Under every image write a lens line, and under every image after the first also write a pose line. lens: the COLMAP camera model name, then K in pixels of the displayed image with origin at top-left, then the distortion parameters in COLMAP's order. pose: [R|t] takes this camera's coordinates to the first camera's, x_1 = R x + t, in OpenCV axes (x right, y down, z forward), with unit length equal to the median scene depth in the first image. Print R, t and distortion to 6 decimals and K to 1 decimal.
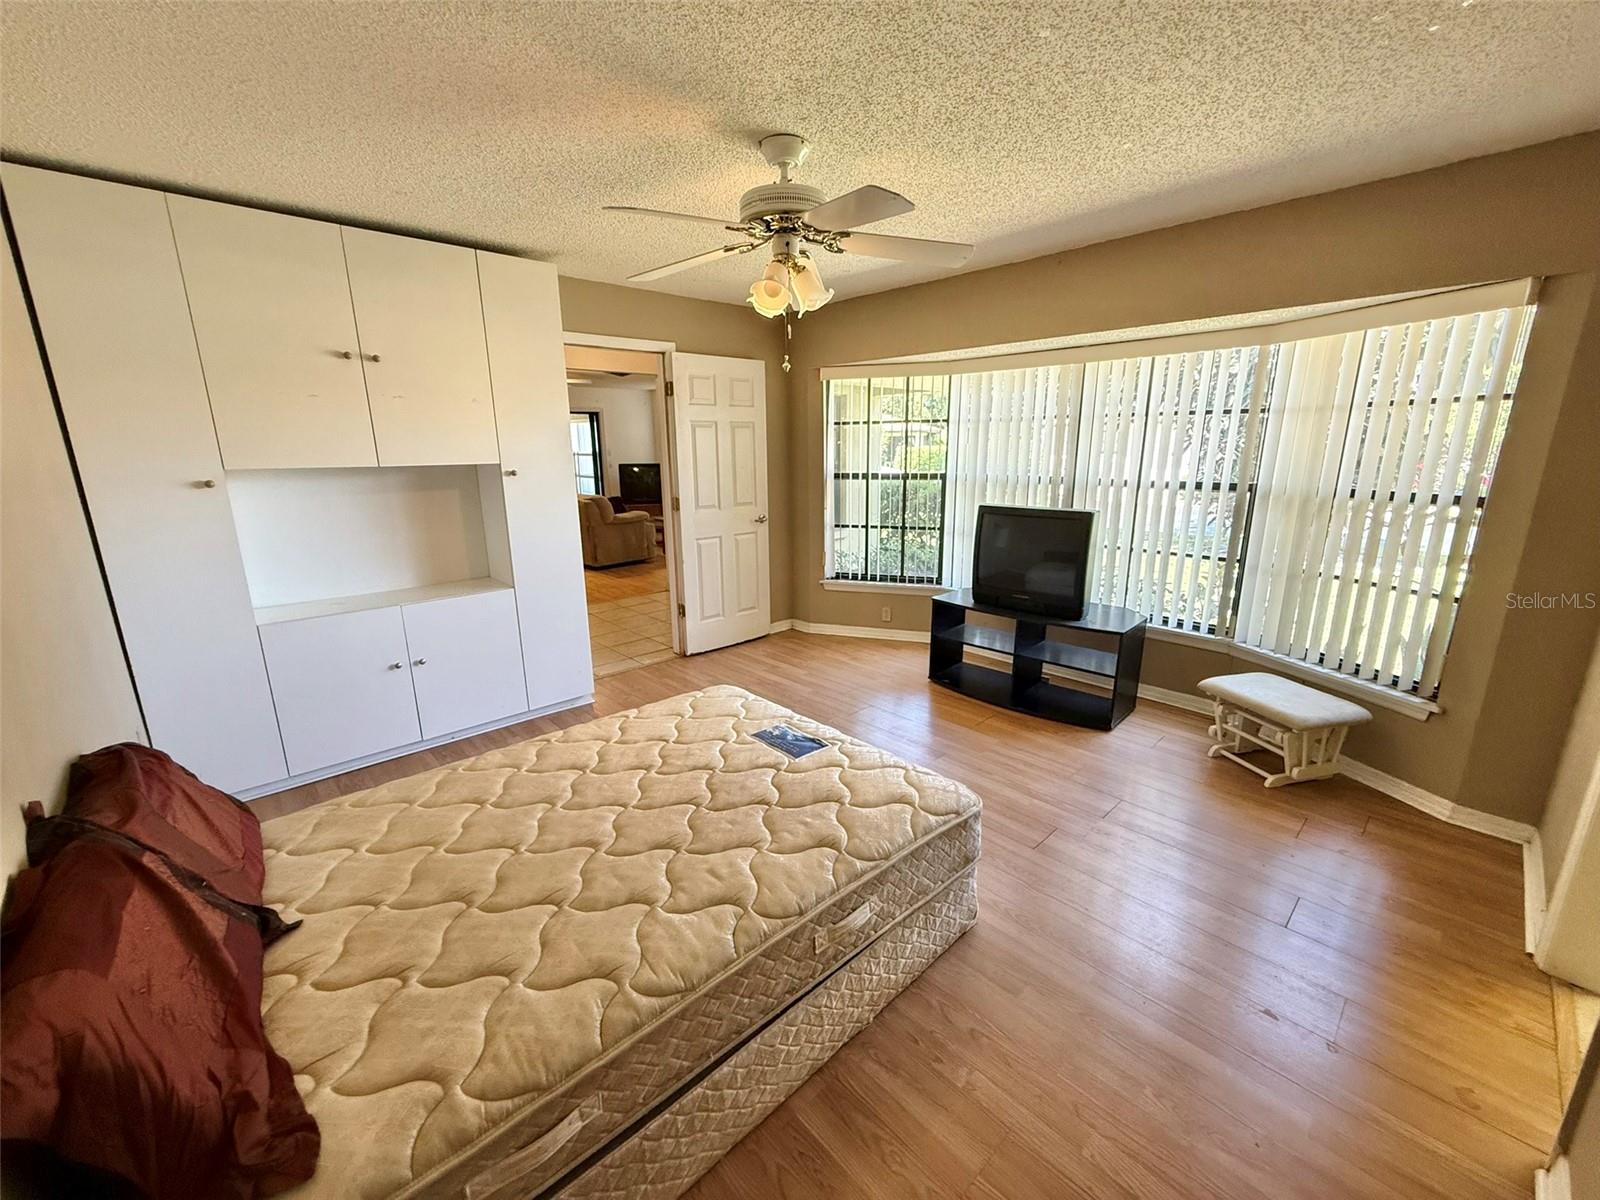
lens RADIAL K [[637.8, 0, 796.8], [0, 637.8, 600.8], [0, 0, 1]] dist [0.004587, -0.000899]
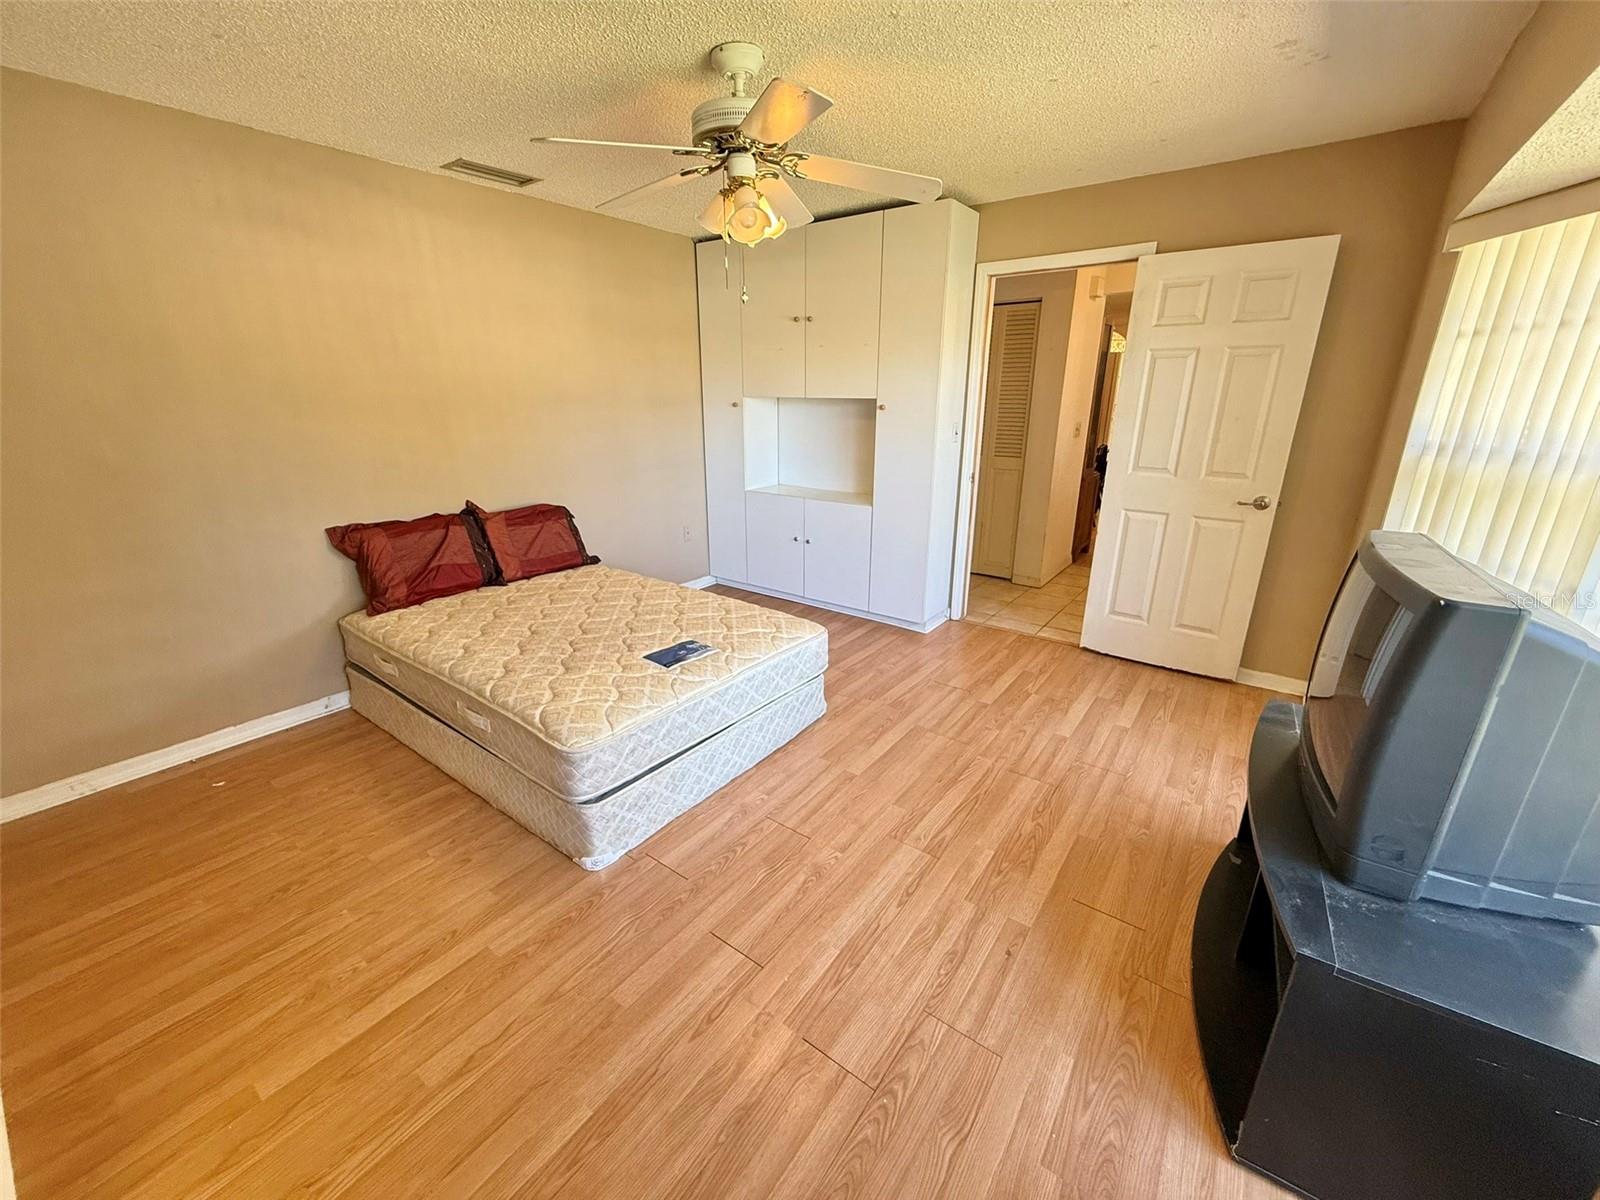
lens RADIAL K [[637.8, 0, 795.9], [0, 637.8, 600.6], [0, 0, 1]] dist [0.004587, -0.000899]
pose [[0.179589, 0.316802, -0.931335, 0.616273], [-0.236536, 0.932858, 0.271710, -0.129116], [0.954882, 0.171498, 0.242466, 0.542100]]
